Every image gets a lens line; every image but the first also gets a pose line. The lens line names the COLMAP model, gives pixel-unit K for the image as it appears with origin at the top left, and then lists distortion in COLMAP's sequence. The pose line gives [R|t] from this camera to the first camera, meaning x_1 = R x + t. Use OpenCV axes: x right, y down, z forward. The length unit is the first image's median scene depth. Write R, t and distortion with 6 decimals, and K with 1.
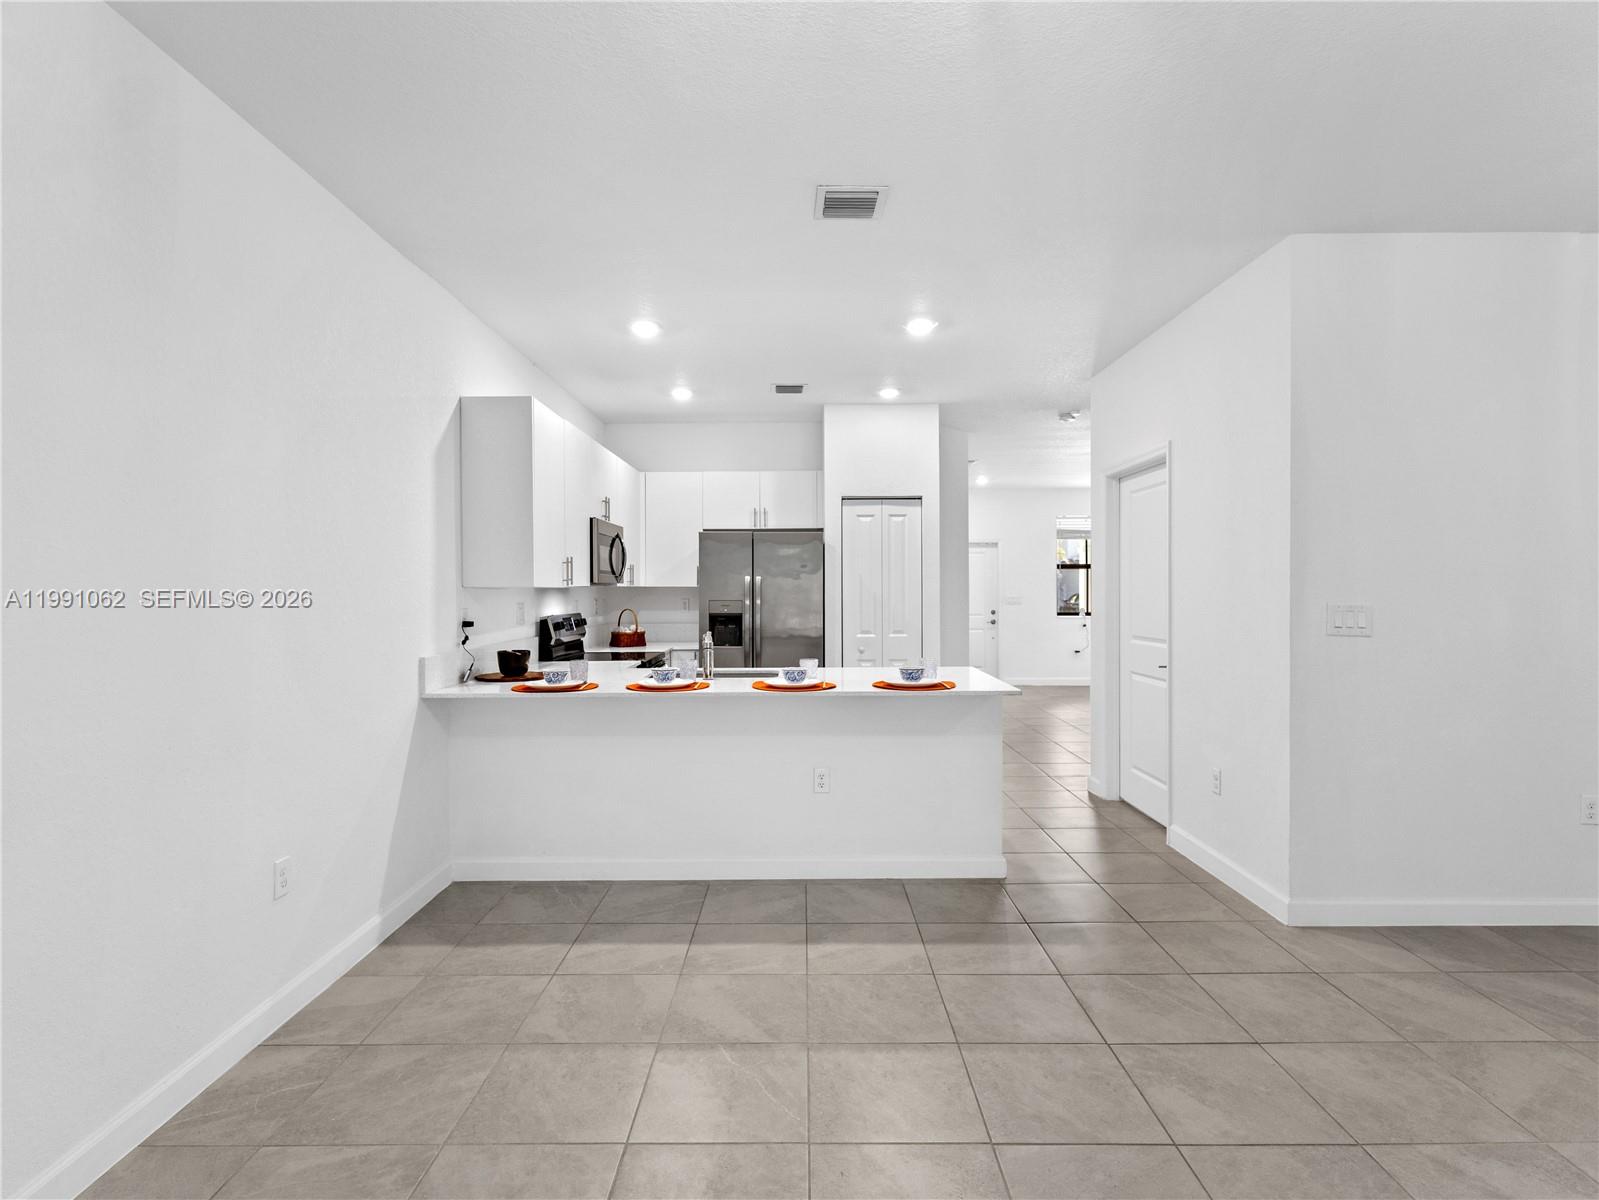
lens RADIAL K [[833.7, 0, 798.2], [0, 833.7, 595.3], [0, 0, 1]] dist [-0.002446, 0.007308]
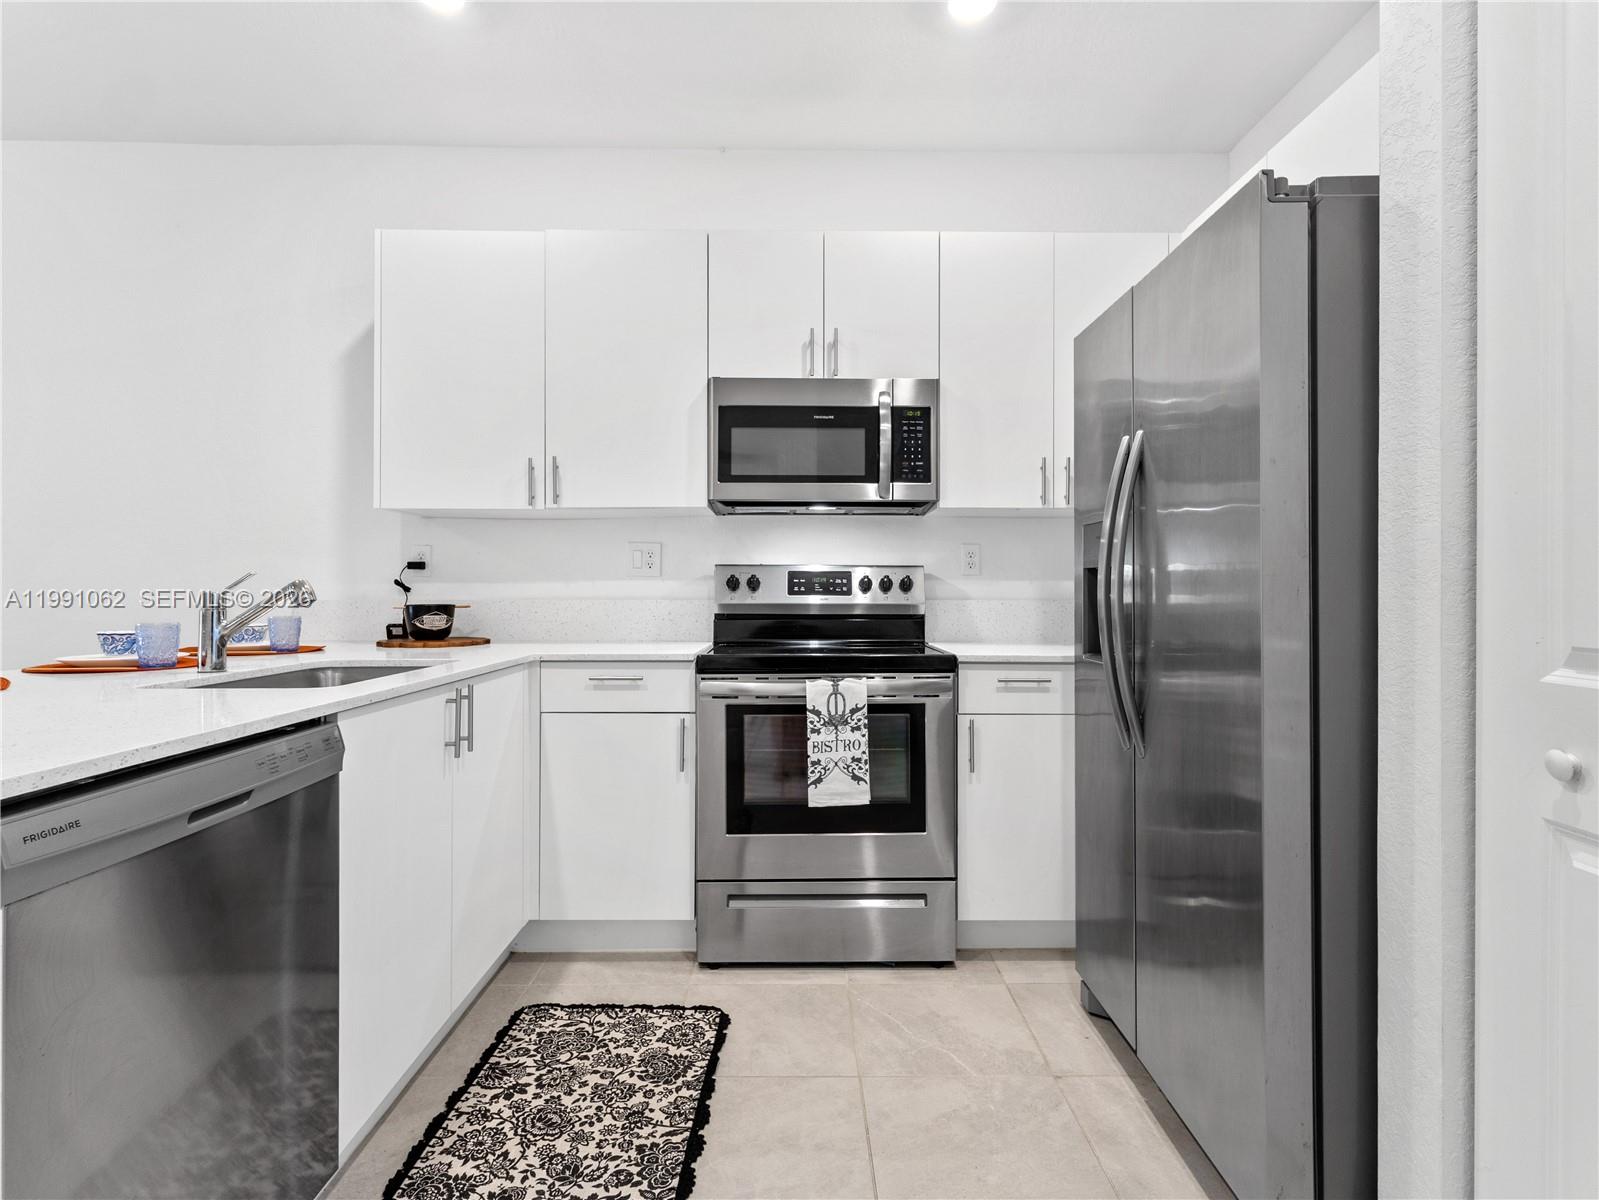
lens RADIAL K [[837.0, 0, 802.8], [0, 837.0, 586.7], [0, 0, 1]] dist [-0.003212, 0.007261]
pose [[0.017918, 0.001104, -0.999839, 0.263405], [-0.009326, 0.999956, 0.000937, 0.035830], [0.999796, 0.009307, 0.017927, 0.958192]]
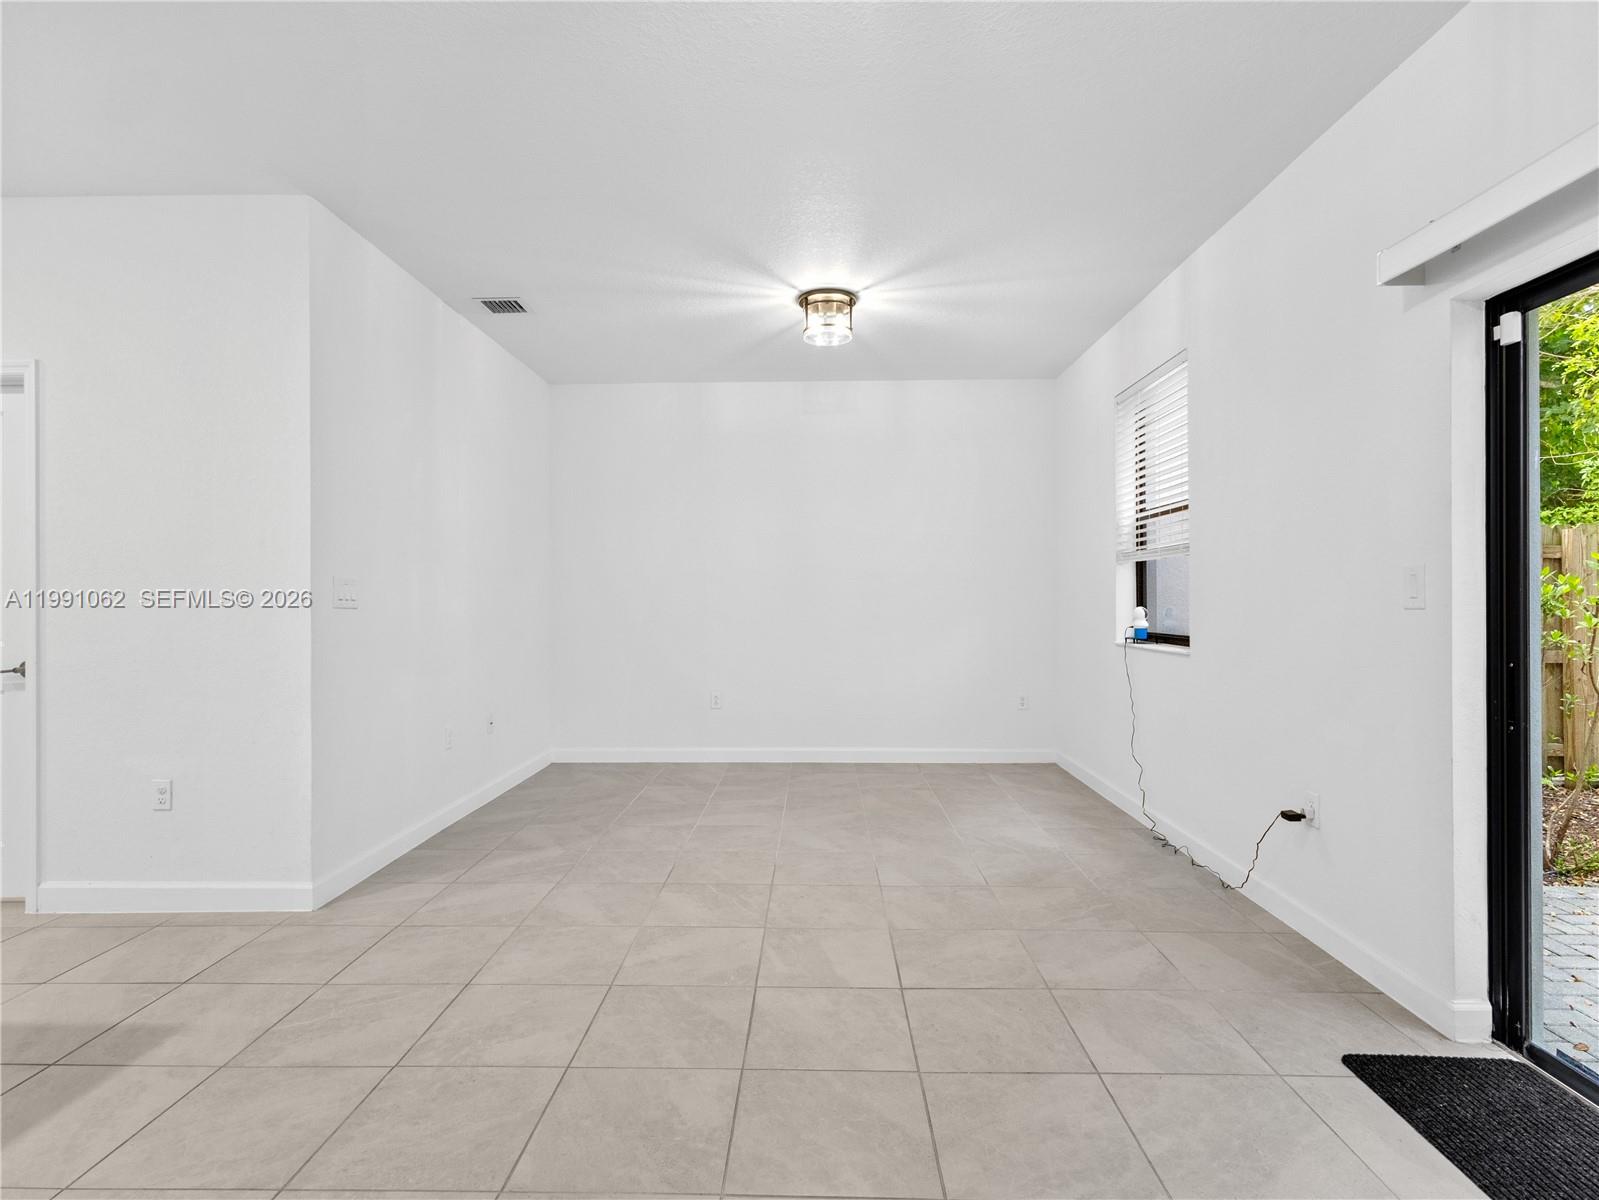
lens RADIAL K [[833.7, 0, 798.2], [0, 833.7, 595.3], [0, 0, 1]] dist [-0.002446, 0.007308]
pose [[0.019451, 0.005662, 0.999795, -0.212954], [0.013240, 0.999895, -0.005920, 0.027078], [-0.999723, 0.013352, 0.019373, 0.244963]]
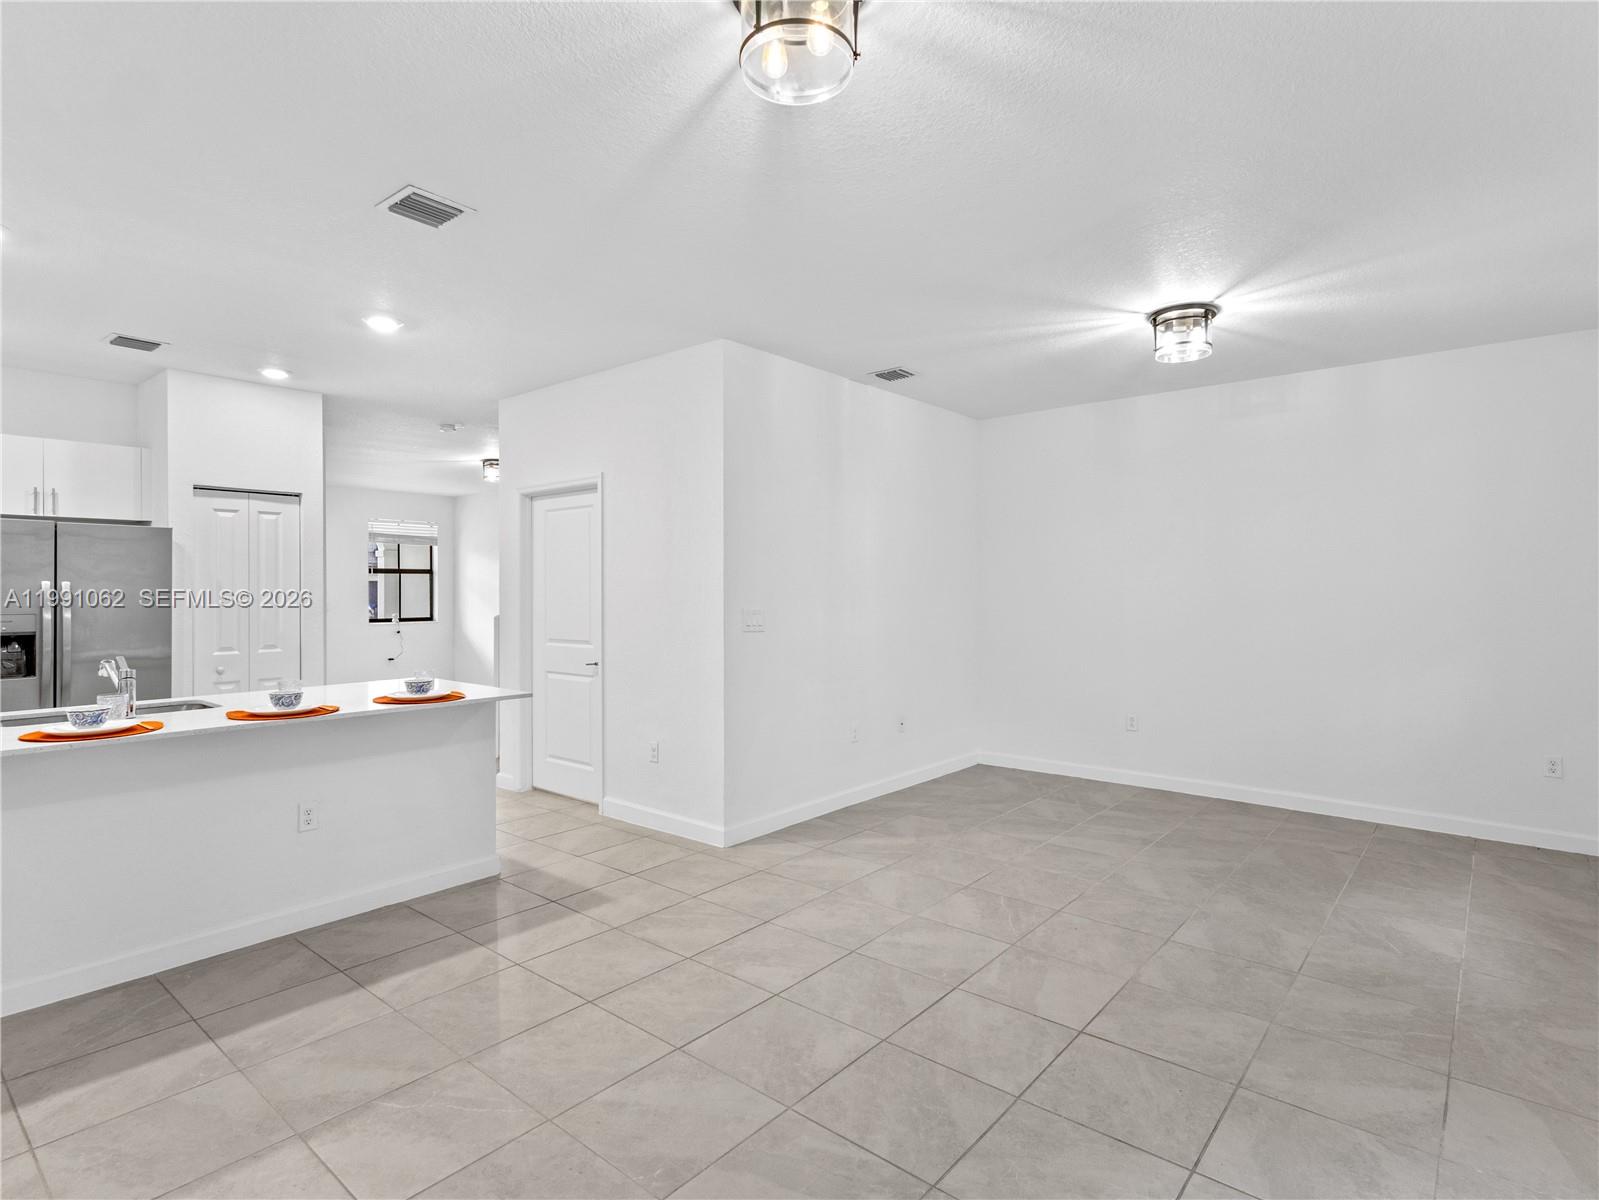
lens RADIAL K [[833.7, 0, 798.2], [0, 833.7, 595.3], [0, 0, 1]] dist [-0.002446, 0.007308]
pose [[0.641973, -0.001824, 0.766725, -0.217870], [0.005294, 0.999984, -0.002054, -0.005788], [-0.766709, 0.005378, 0.641973, 0.021678]]
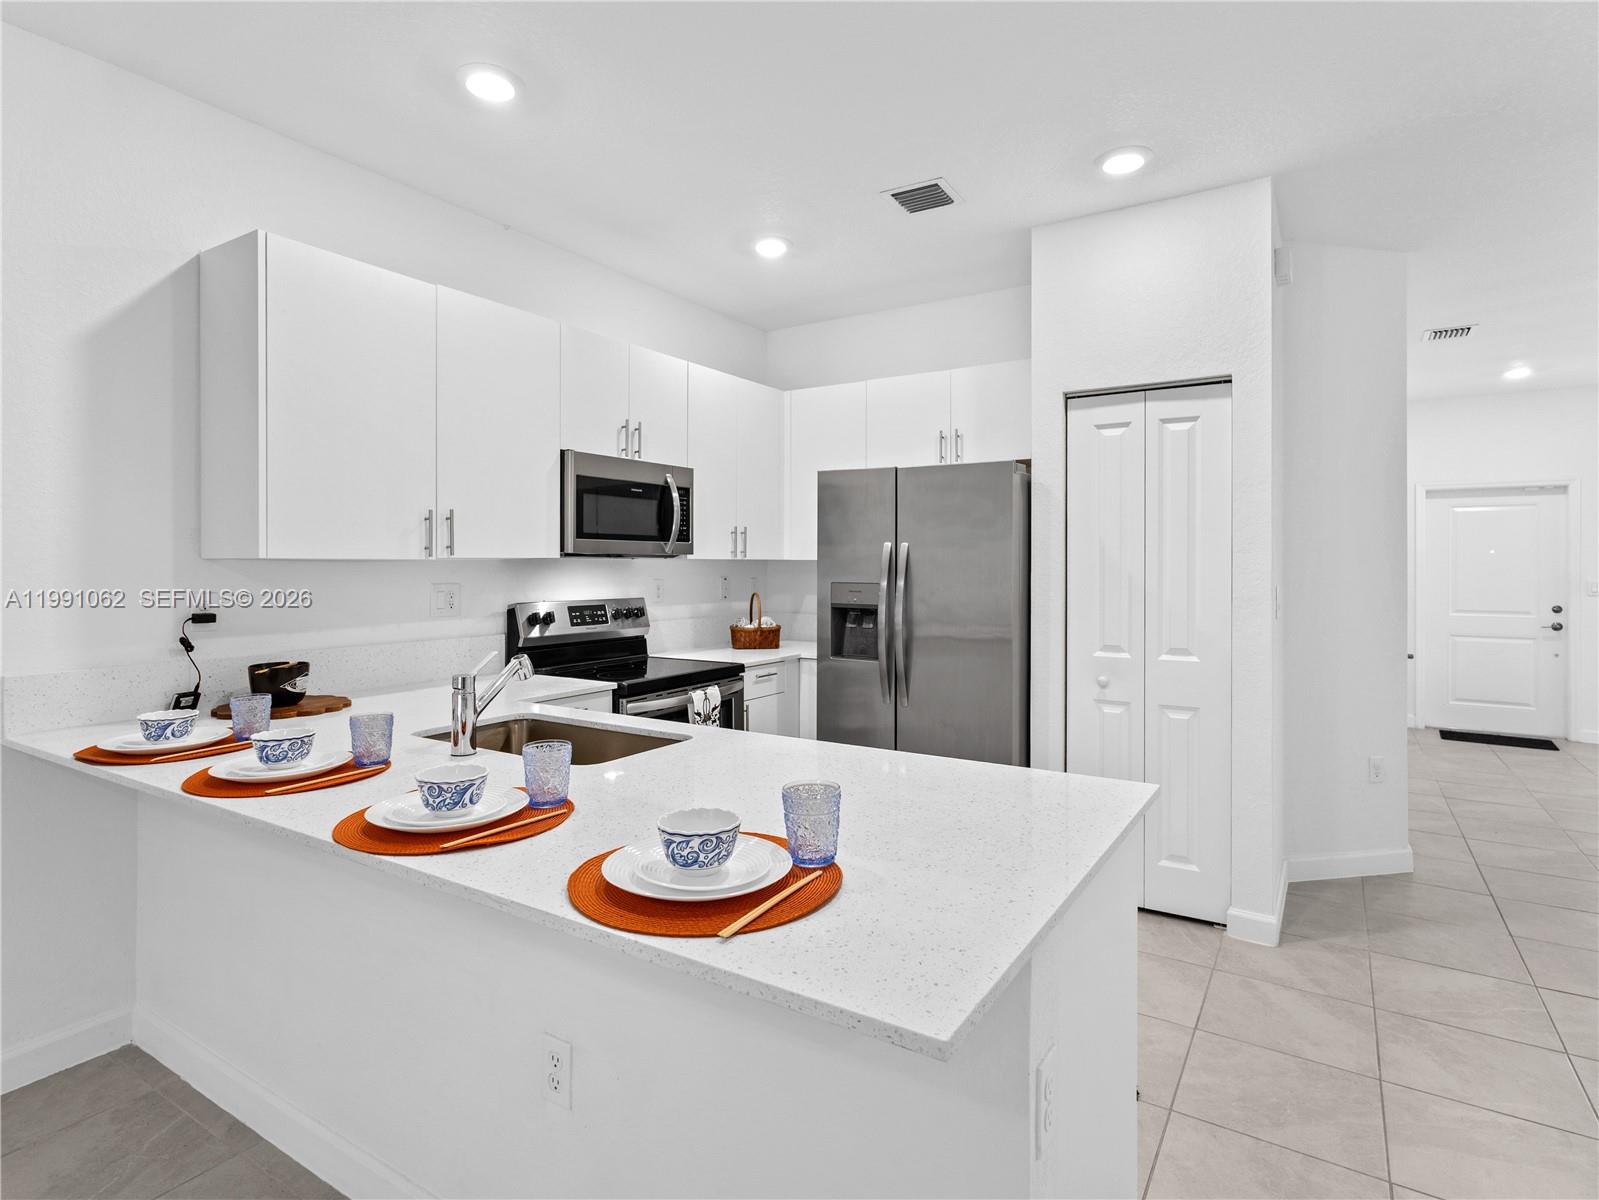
lens RADIAL K [[848.6, 0, 798.5], [0, 848.6, 566.1], [0, 0, 1]] dist [-0.001886, 0.007246]
pose [[0.846114, 0.006525, -0.532962, 0.222983], [-0.009903, 0.999945, -0.003481, -0.004008], [0.532910, 0.008223, 0.846132, 0.502879]]
